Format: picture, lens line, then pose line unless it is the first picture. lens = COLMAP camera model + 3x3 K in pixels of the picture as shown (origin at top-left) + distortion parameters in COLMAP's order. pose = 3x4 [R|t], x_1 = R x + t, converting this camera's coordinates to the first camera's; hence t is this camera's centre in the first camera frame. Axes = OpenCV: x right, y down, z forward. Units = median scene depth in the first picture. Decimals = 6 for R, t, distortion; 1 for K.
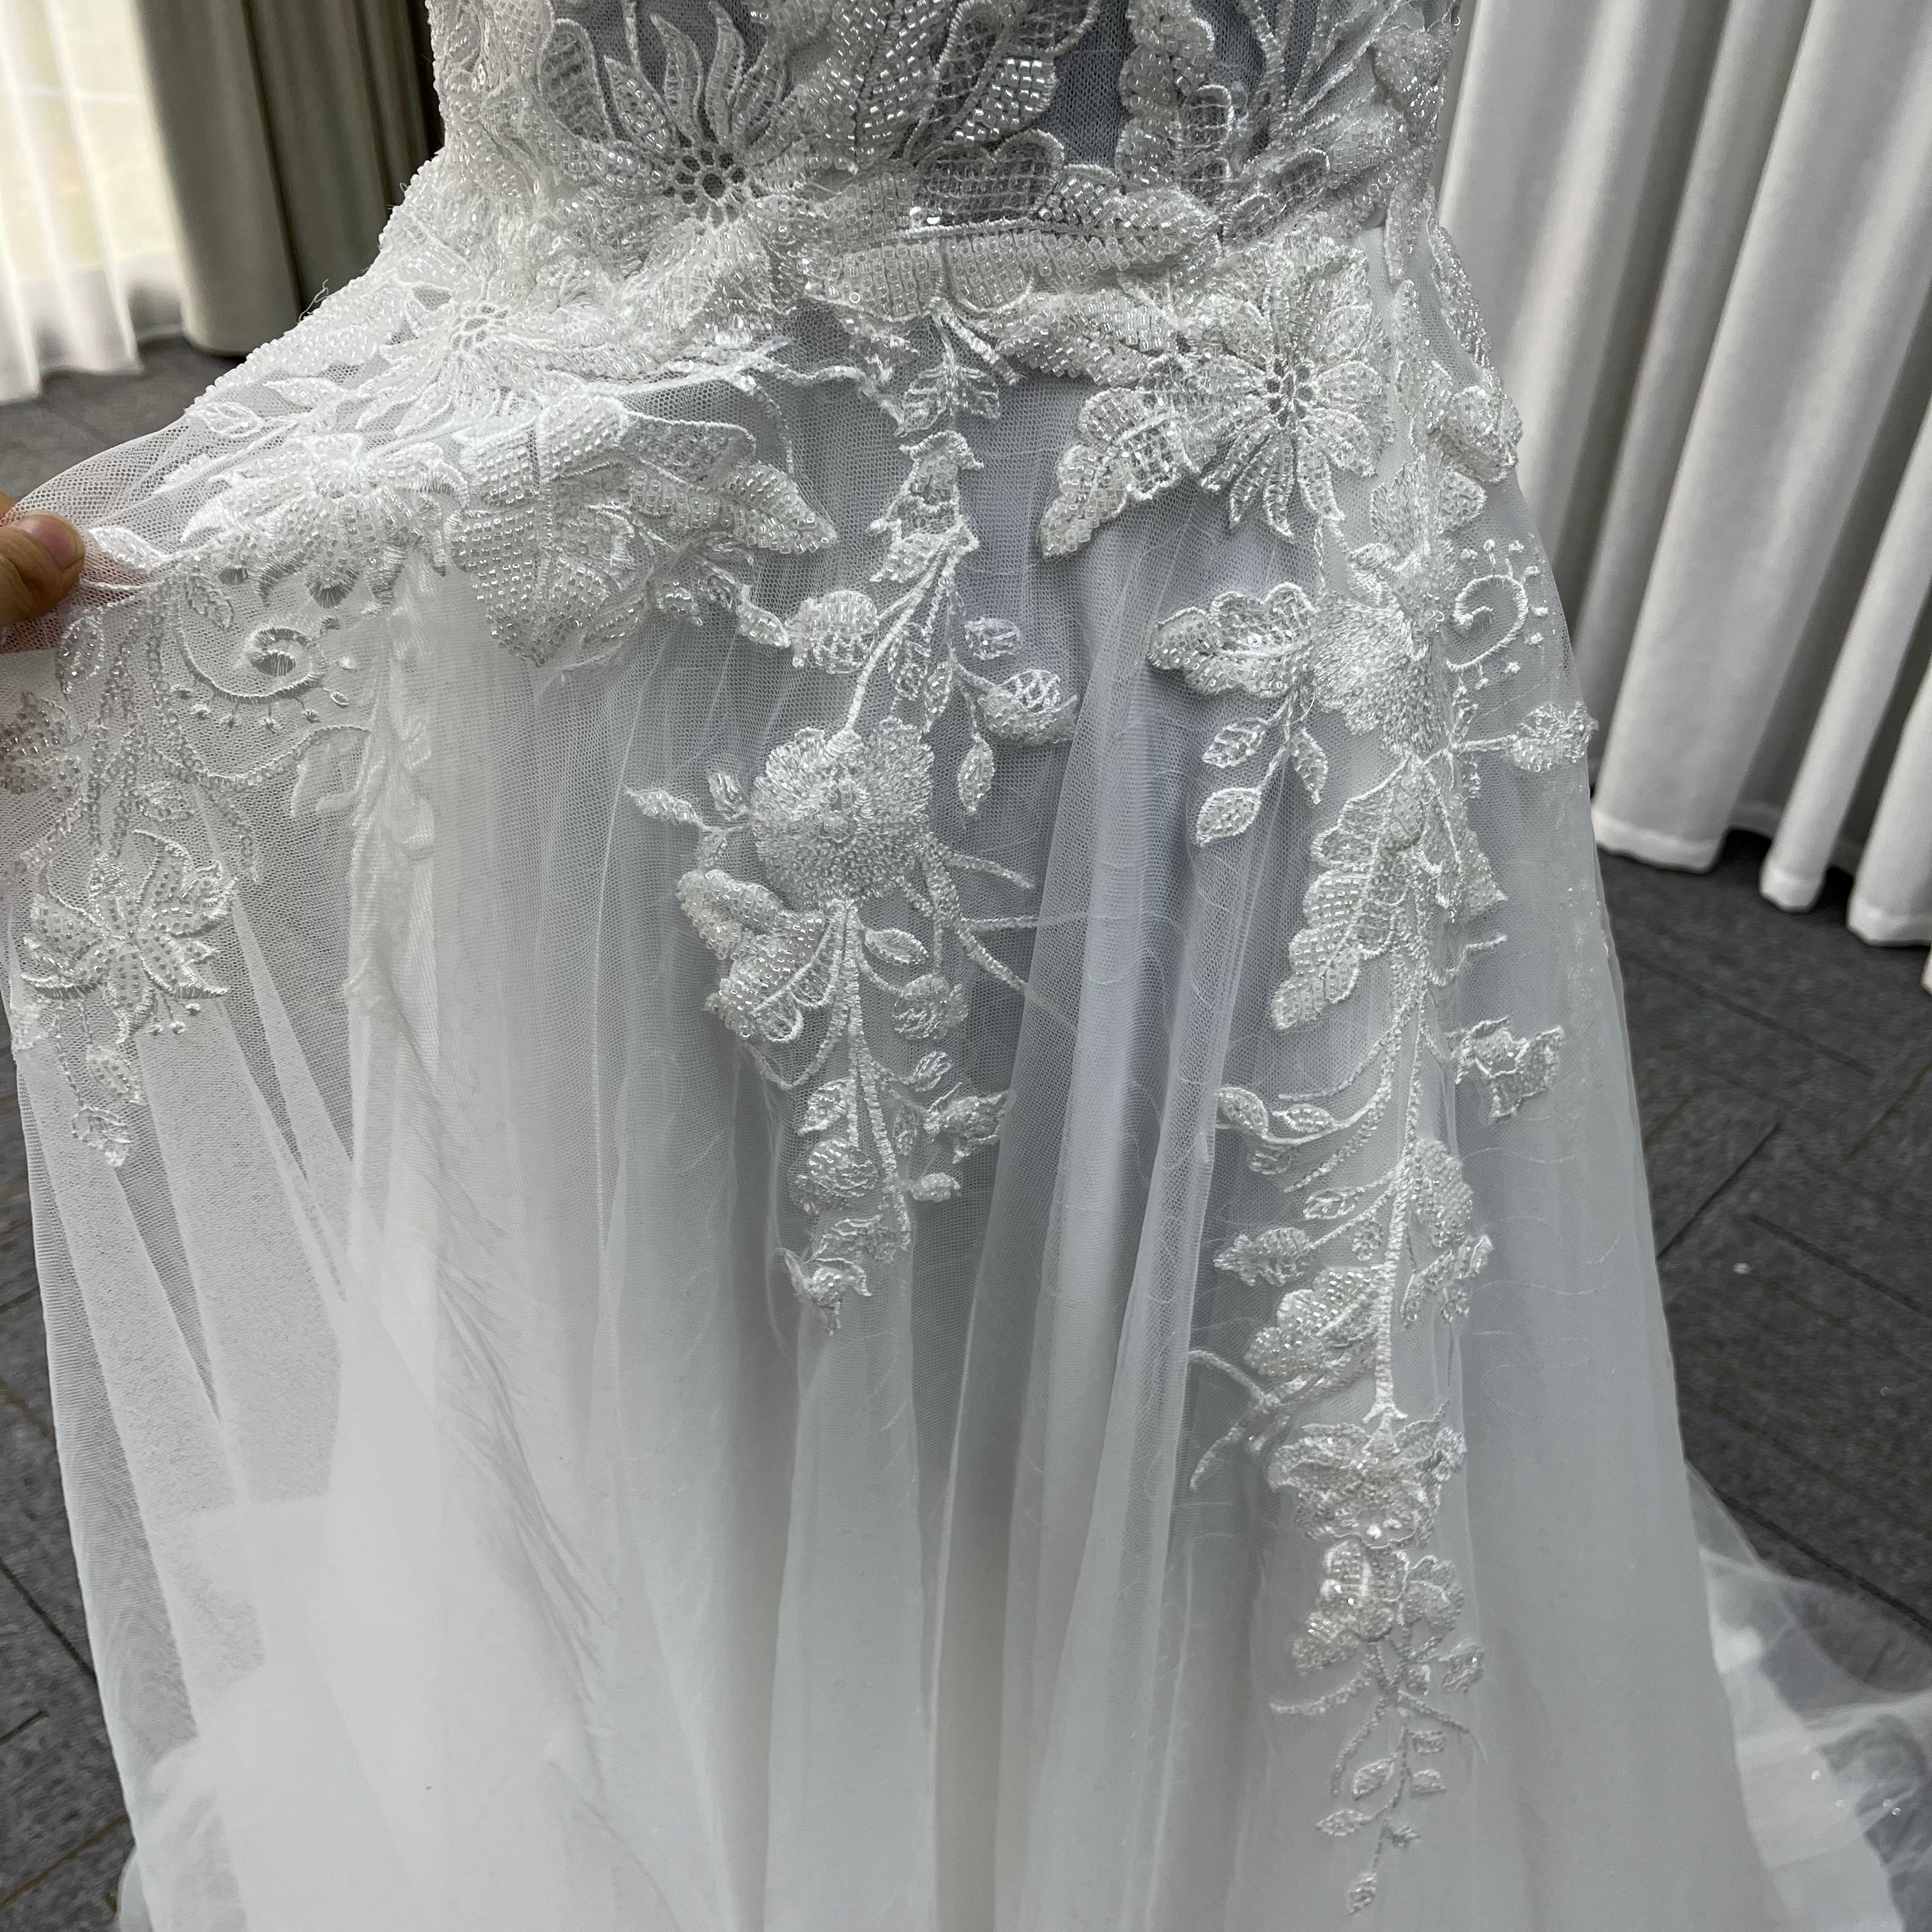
lens RADIAL K [[1969.1, 0, 984.7], [0, 1969.1, 977.7], [0, 0, 1]] dist [0.032579, -0.035342]
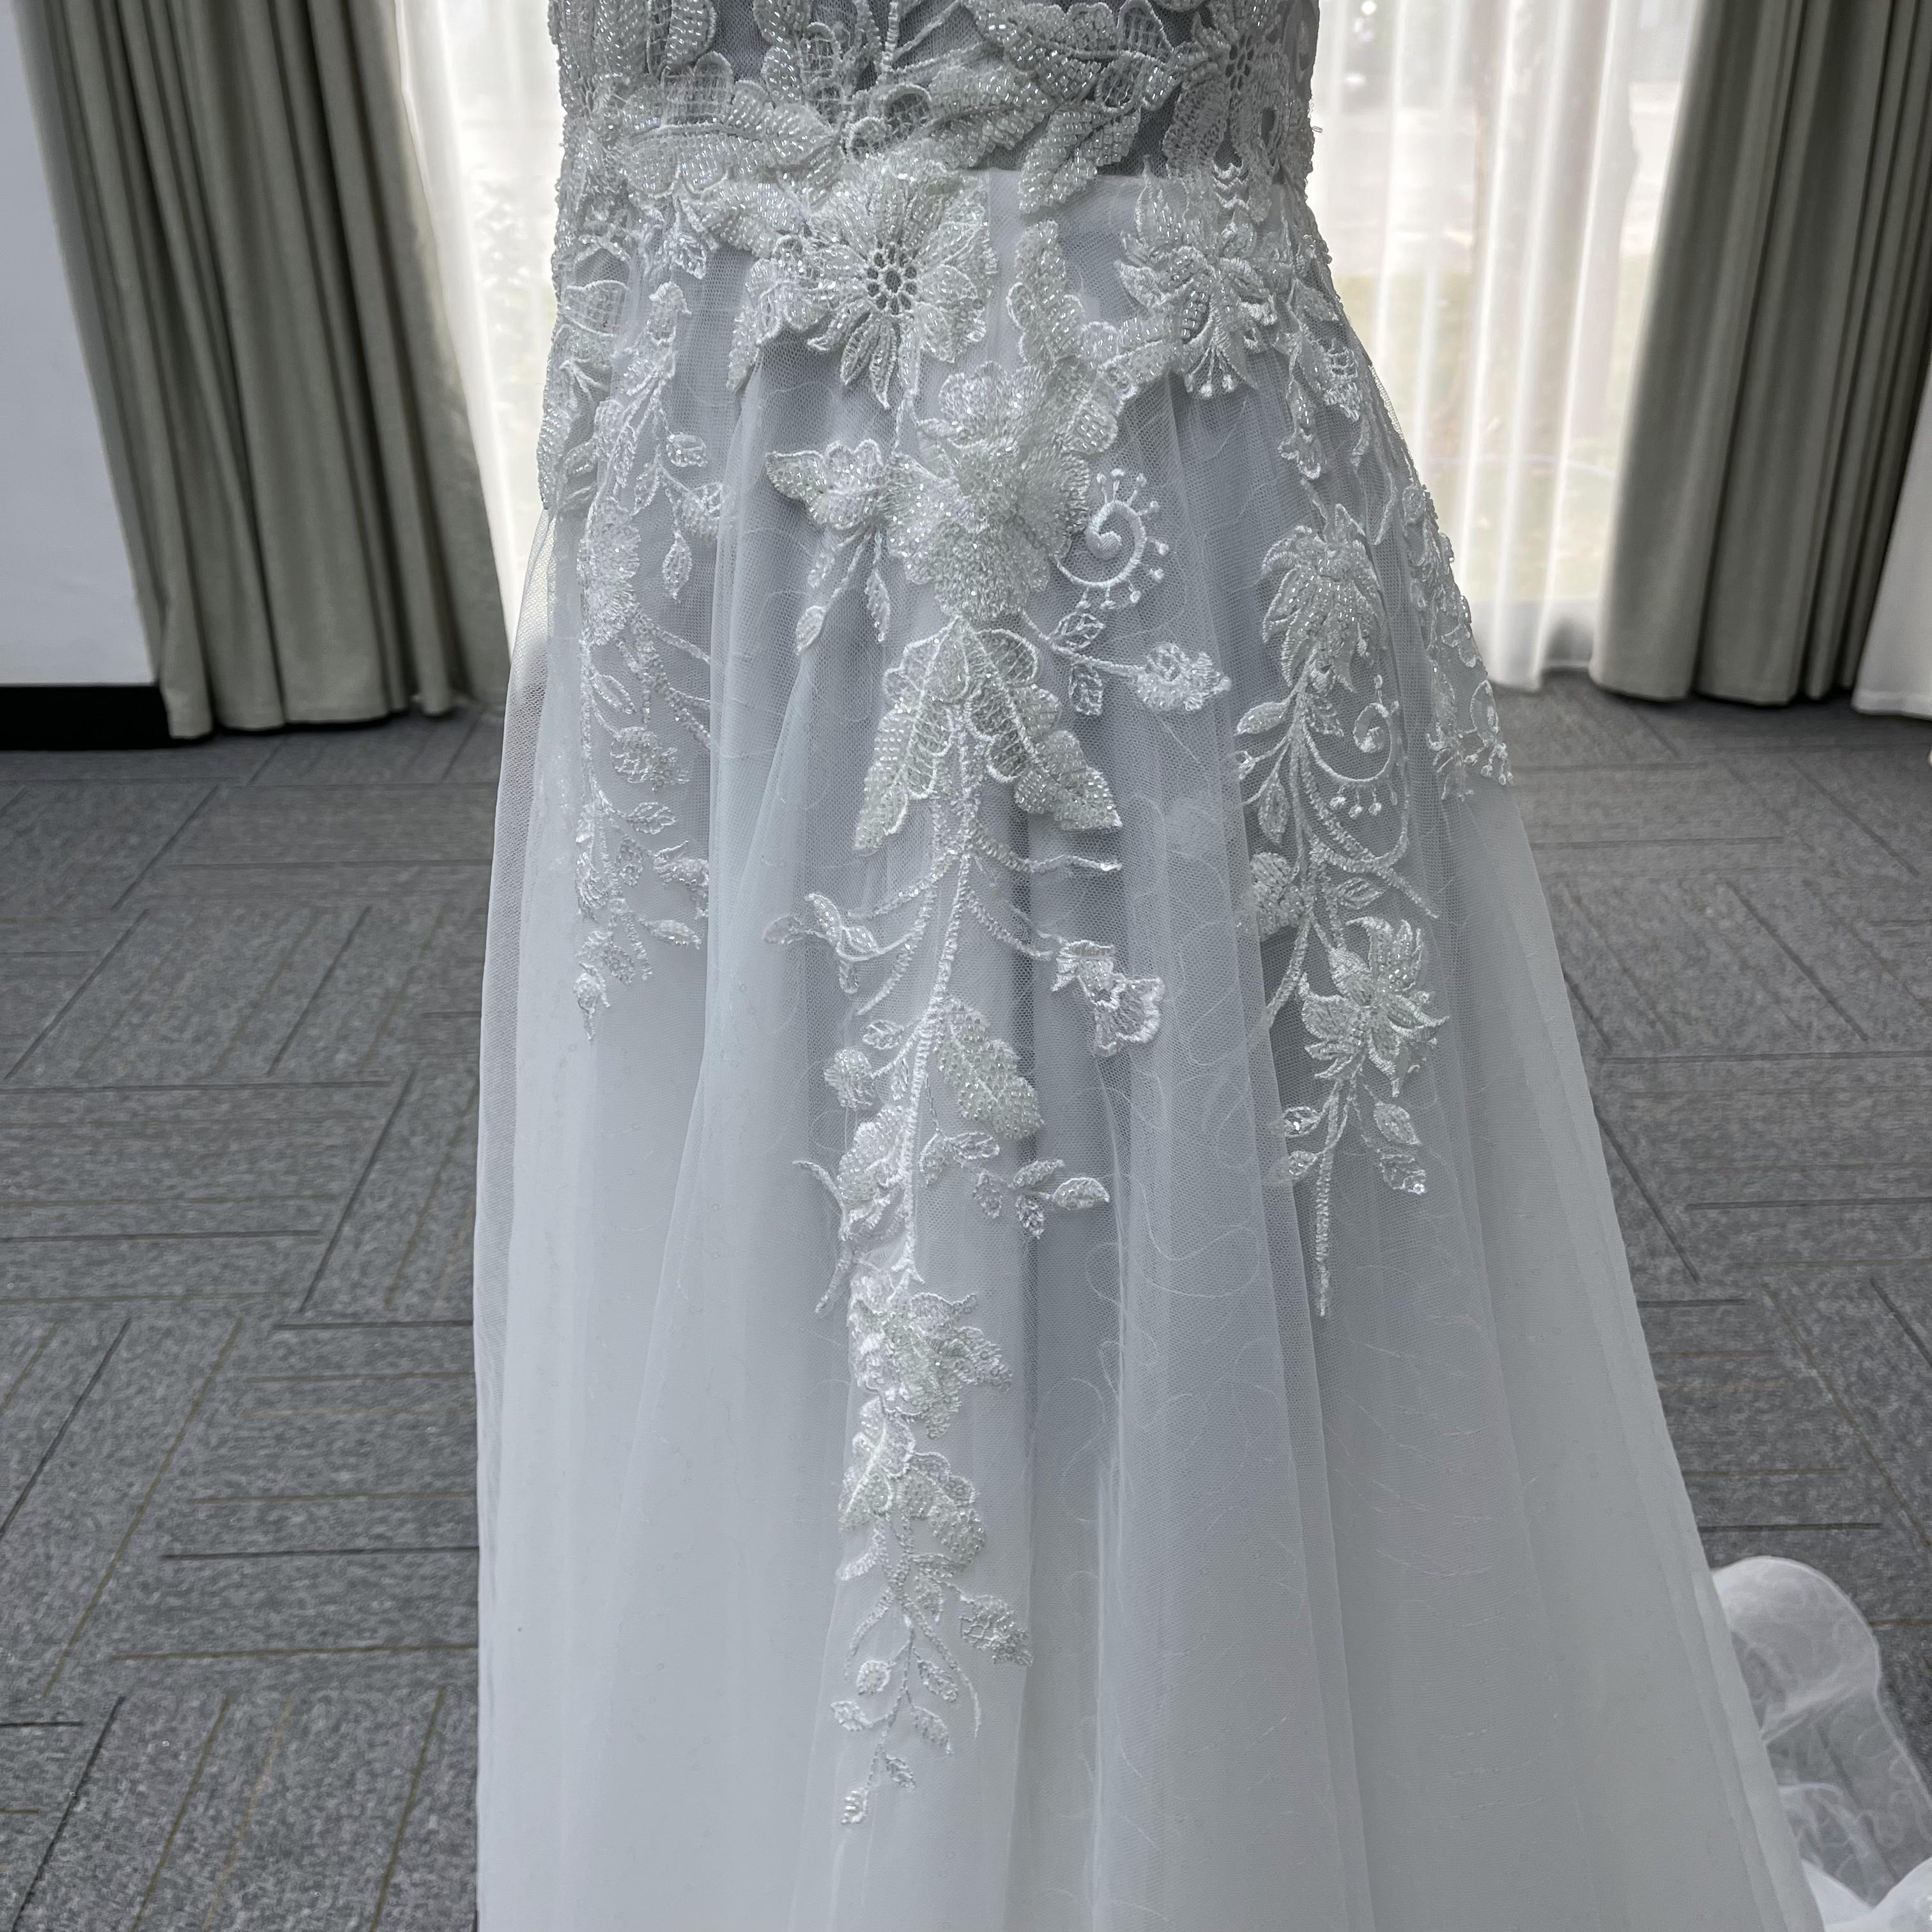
lens RADIAL K [[1969.1, 0, 984.7], [0, 1969.1, 977.7], [0, 0, 1]] dist [0.032579, -0.035342]
pose [[0.755469, 0.280359, -0.592171, 1.070047], [-0.379205, 0.924157, -0.046240, 0.140431], [0.534295, 0.259487, 0.804485, 0.158185]]
